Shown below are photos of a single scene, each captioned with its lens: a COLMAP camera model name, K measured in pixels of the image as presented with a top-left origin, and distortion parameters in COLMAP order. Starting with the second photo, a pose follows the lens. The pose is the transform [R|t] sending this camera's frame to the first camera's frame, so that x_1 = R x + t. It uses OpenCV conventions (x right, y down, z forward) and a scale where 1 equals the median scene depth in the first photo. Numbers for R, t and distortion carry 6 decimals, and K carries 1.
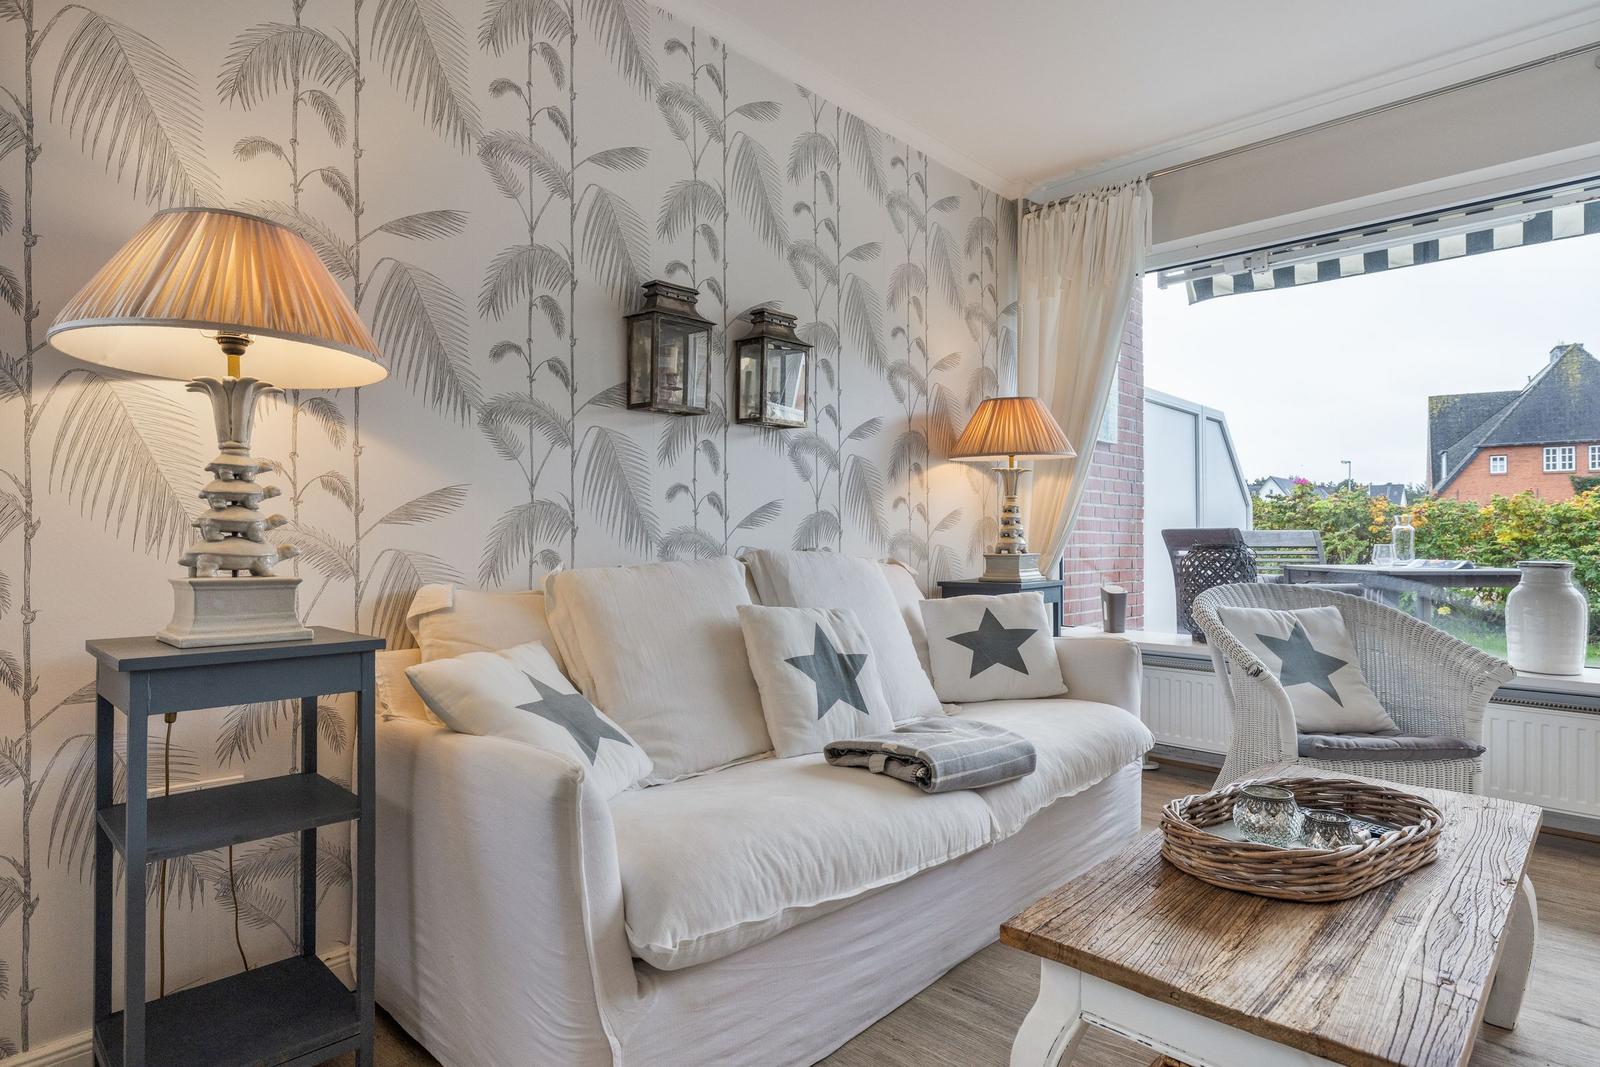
lens RADIAL K [[855.7, 0, 805.8], [0, 855.7, 527.4], [0, 0, 1]] dist [-0.001315, 0.001195]
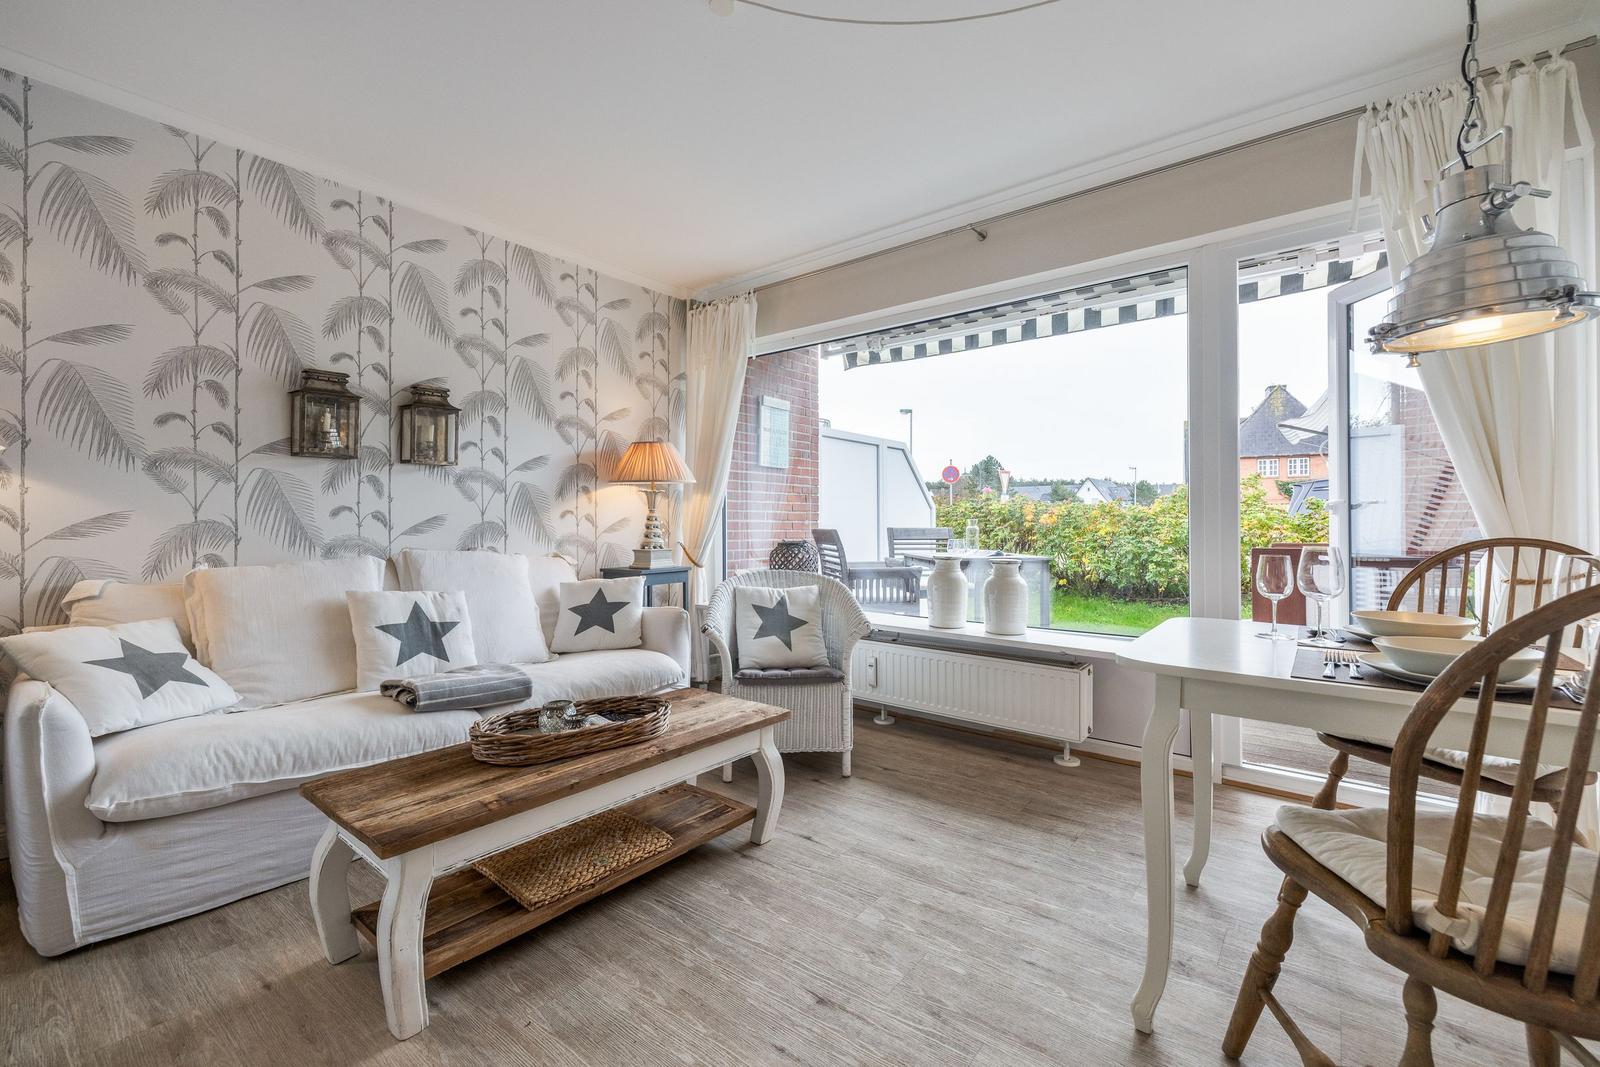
lens RADIAL K [[669.0, 0, 800.0], [0, 669.0, 513.9], [0, 0, 1]] dist [0.002696, 0.000532]
pose [[0.996147, 0.000219, 0.087700, 0.501621], [0.000058, 0.999995, -0.003152, -0.032269], [-0.087700, 0.003145, 0.996142, -0.192336]]
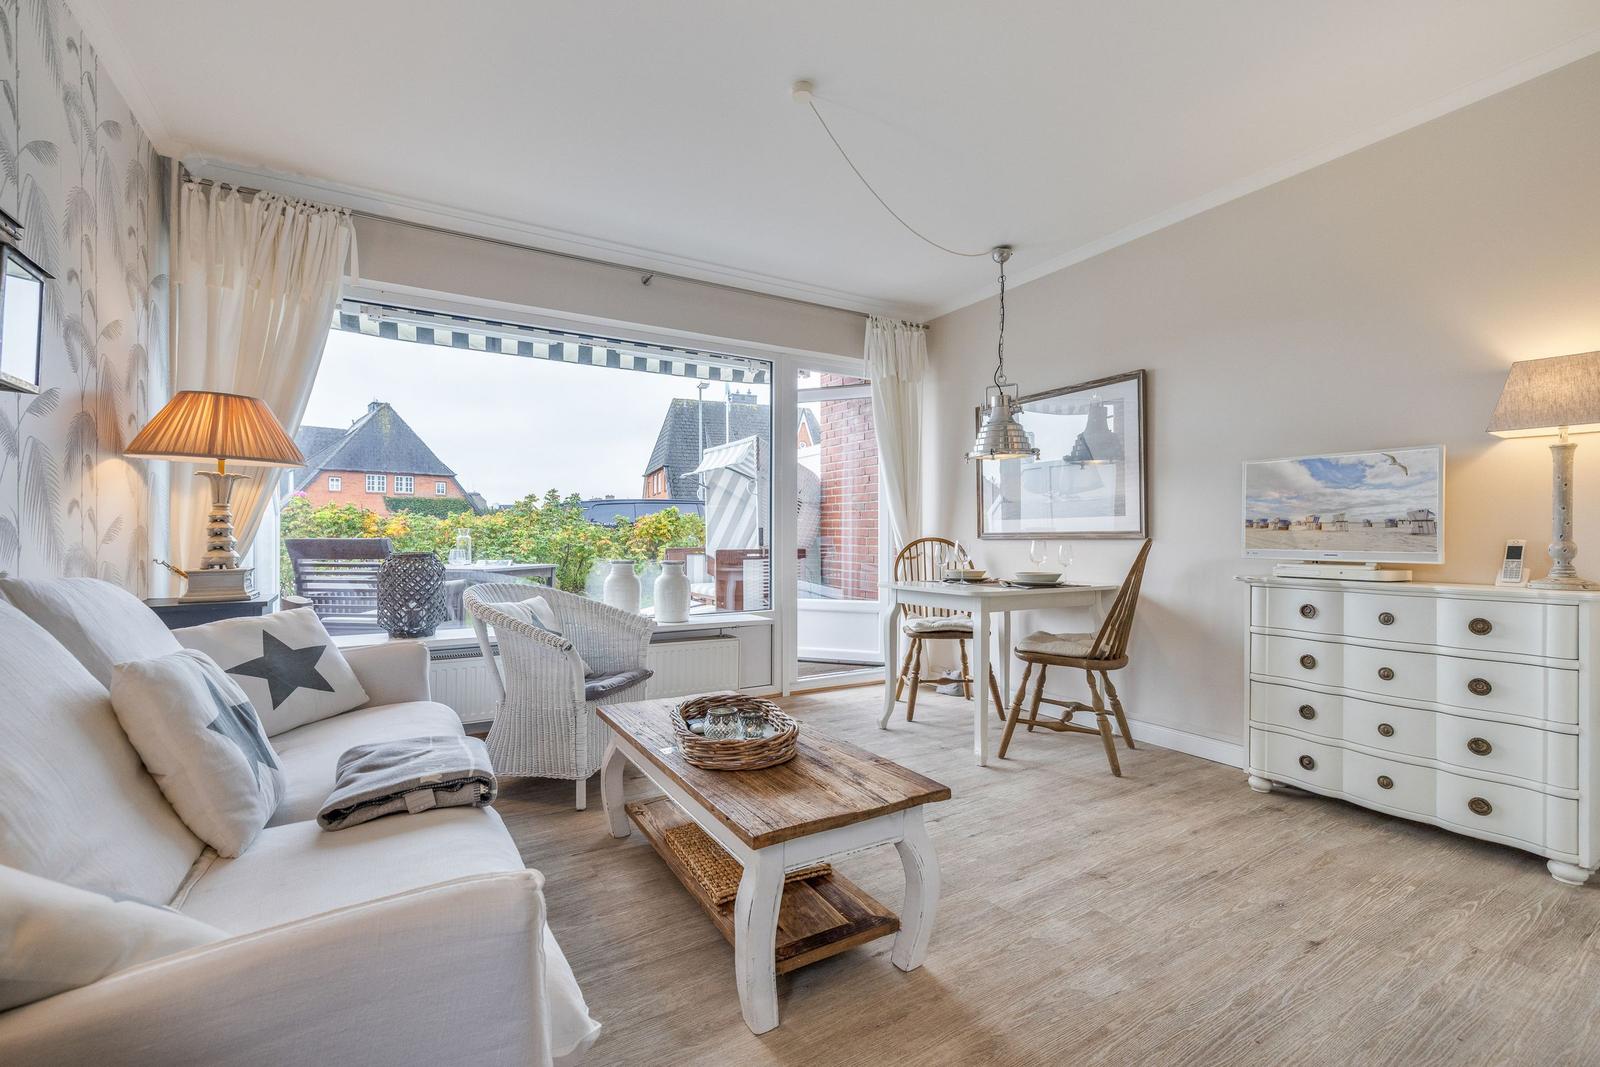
lens RADIAL K [[694.0, 0, 803.6], [0, 694.0, 528.5], [0, 0, 1]] dist [0.013433, -0.000320]
pose [[0.272170, 0.011458, 0.962181, -0.382101], [-0.008076, 0.999921, -0.009623, -0.011566], [-0.962215, -0.005152, 0.272241, 0.280736]]
